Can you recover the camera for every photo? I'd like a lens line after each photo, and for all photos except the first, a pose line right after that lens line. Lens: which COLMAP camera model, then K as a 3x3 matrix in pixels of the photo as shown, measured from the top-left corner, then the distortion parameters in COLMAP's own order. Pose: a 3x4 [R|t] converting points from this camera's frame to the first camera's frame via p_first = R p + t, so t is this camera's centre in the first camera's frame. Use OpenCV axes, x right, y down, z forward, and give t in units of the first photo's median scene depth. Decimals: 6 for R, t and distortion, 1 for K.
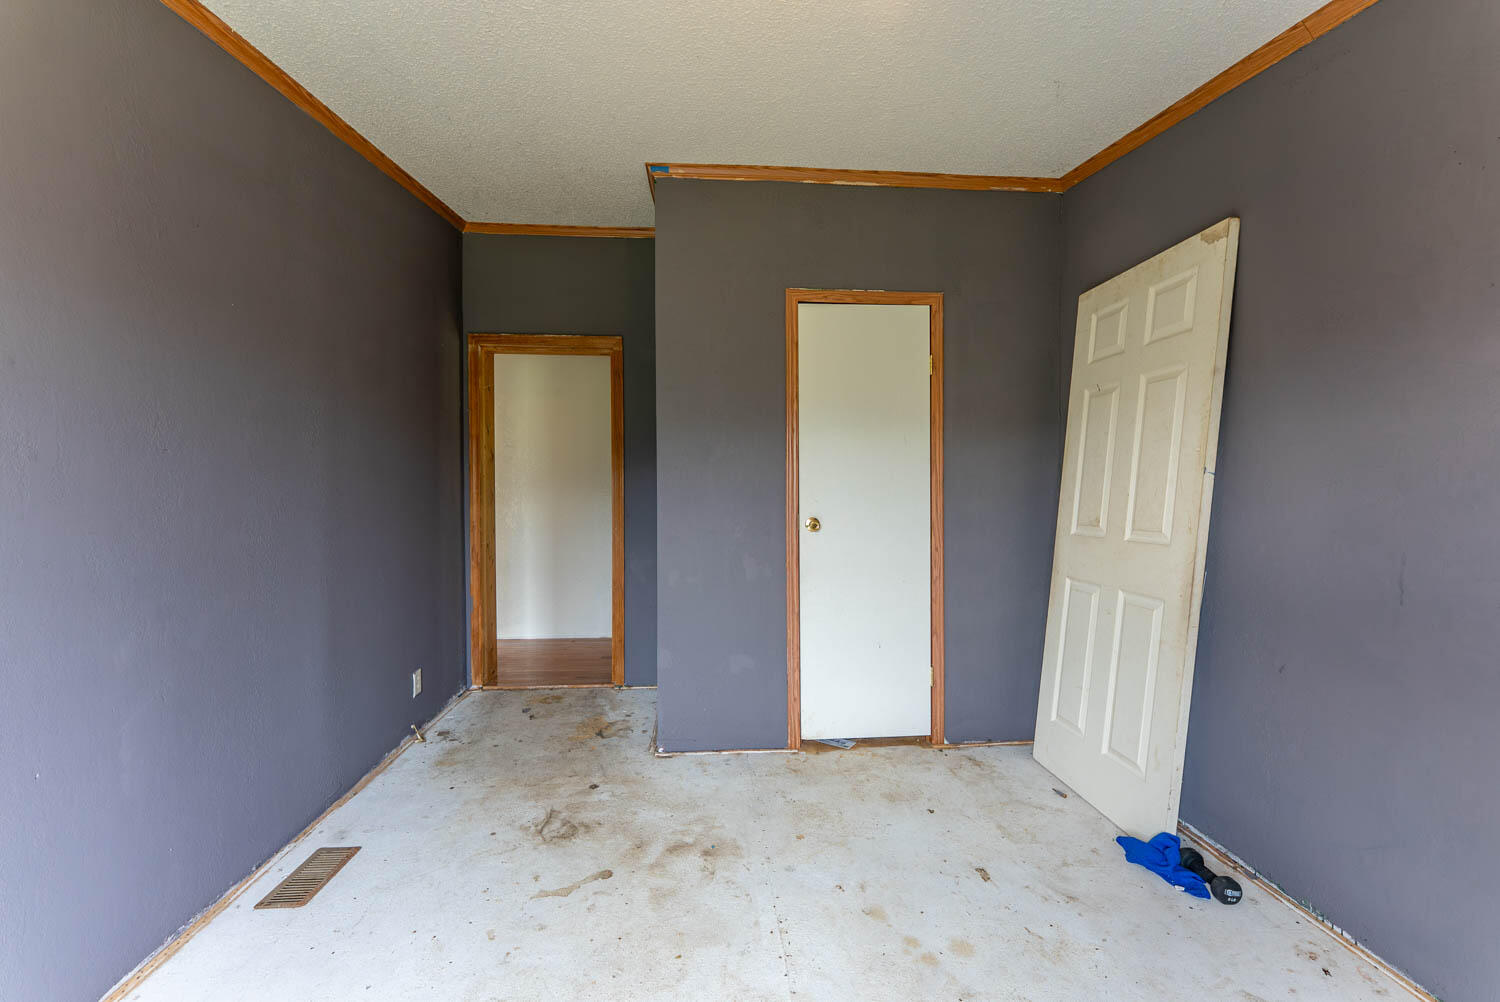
lens RADIAL K [[607.2, 0, 745.6], [0, 607.2, 503.7], [0, 0, 1]] dist [-0.000109, -0.000581]
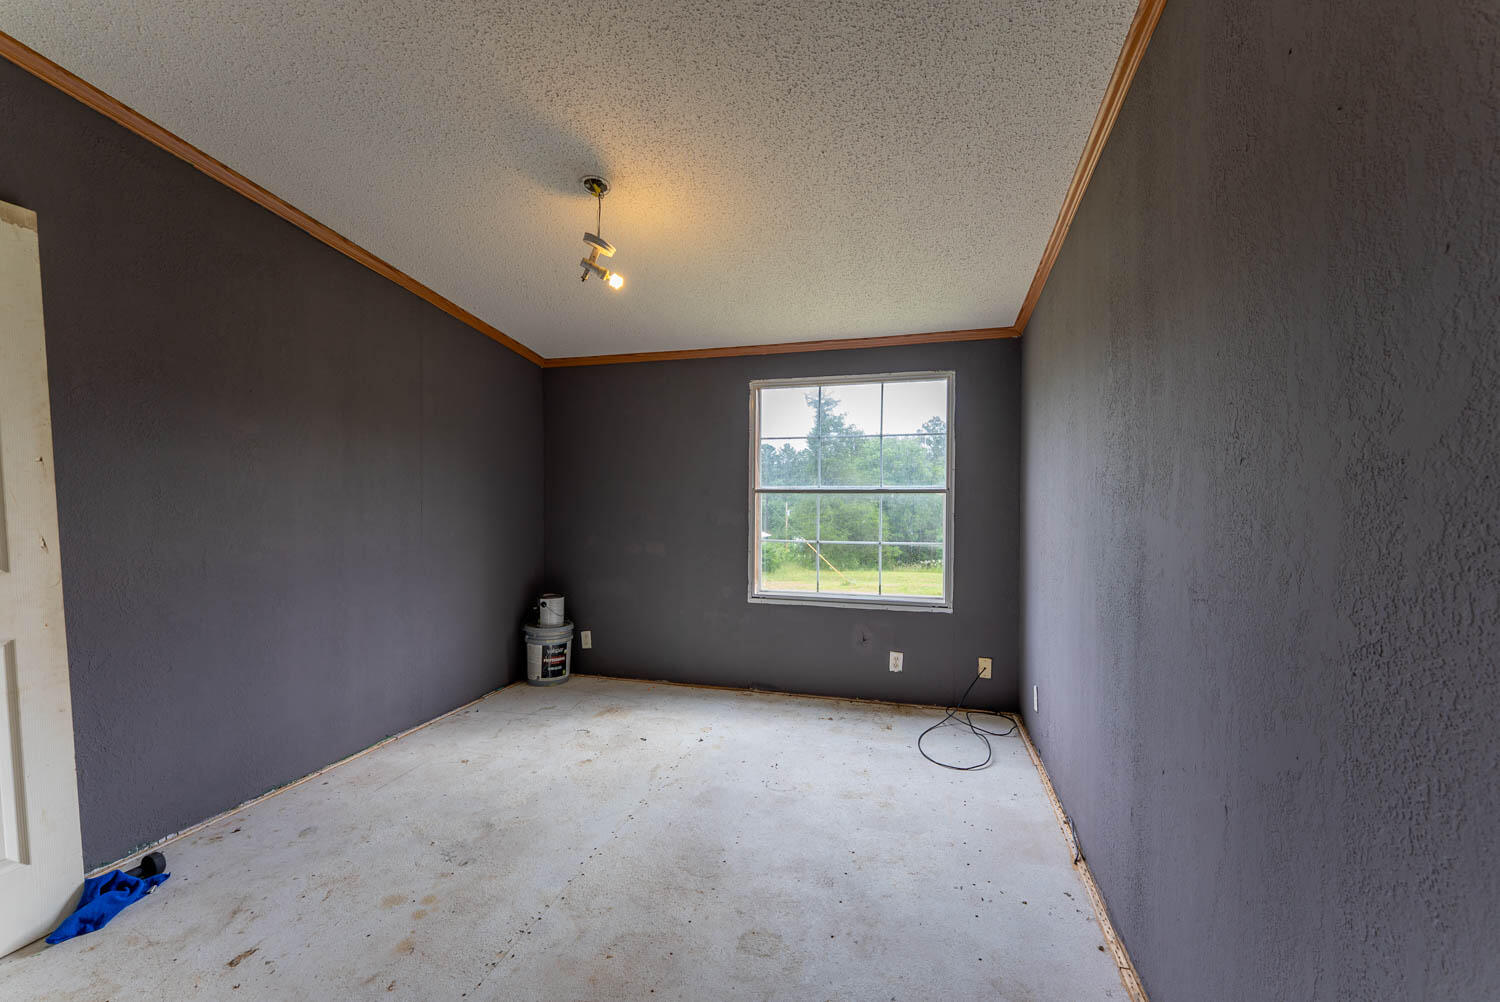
lens RADIAL K [[607.2, 0, 745.6], [0, 607.2, 503.7], [0, 0, 1]] dist [-0.000109, -0.000581]
pose [[-0.942278, -0.006697, 0.334766, -0.604995], [-0.001599, 0.999879, 0.015502, -0.045151], [-0.334829, 0.014072, -0.942174, 1.694137]]
